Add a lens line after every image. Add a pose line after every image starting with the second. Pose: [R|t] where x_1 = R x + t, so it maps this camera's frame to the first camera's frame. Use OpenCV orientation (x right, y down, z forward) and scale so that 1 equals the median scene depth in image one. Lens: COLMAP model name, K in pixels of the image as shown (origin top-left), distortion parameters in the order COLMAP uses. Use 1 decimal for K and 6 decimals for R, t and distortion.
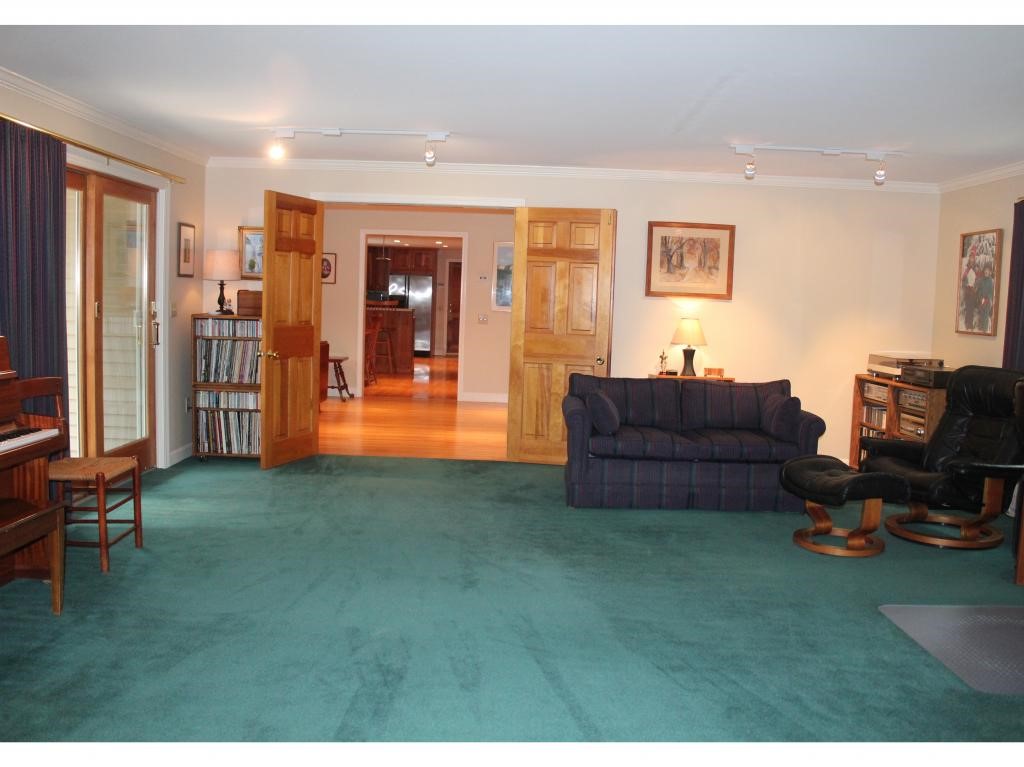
lens RADIAL K [[900.3, 0, 512.0], [0, 900.3, 383.5], [0, 0, 1]] dist [-0.155157, 0.180824]
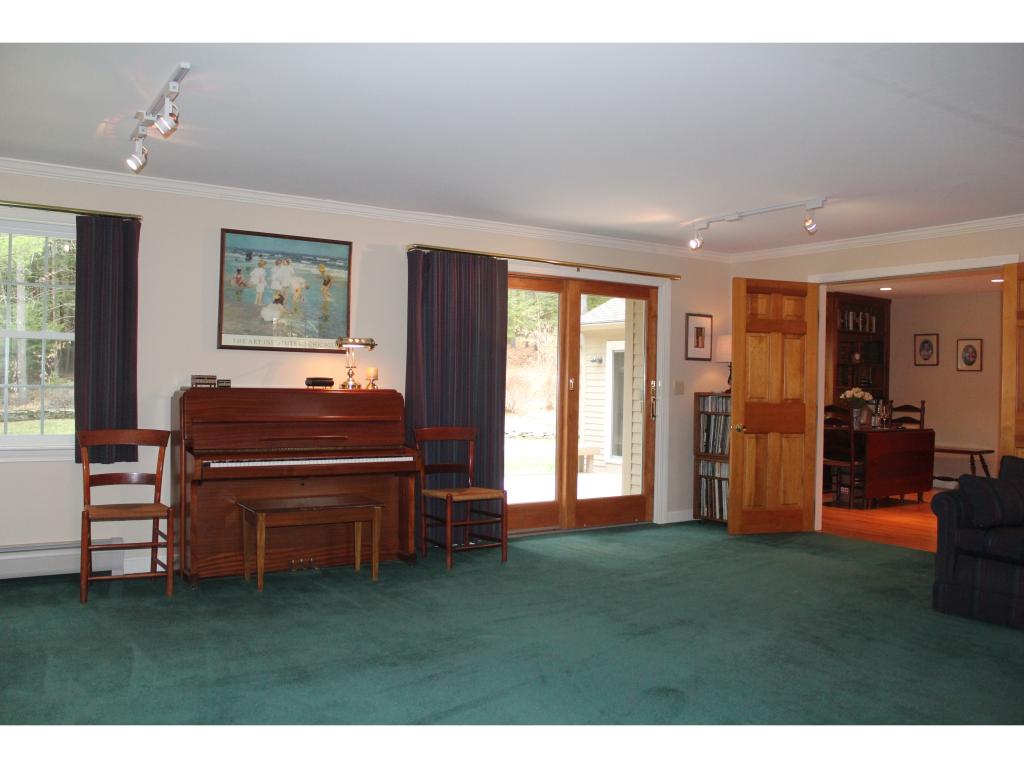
lens RADIAL K [[853.1, 0, 496.6], [0, 853.1, 381.8], [0, 0, 1]] dist [-0.159951, 0.142222]
pose [[0.554111, -0.024221, -0.832090, 0.401131], [-0.080505, 0.993332, -0.082525, 0.018954], [0.828541, 0.112715, 0.548467, 0.185527]]
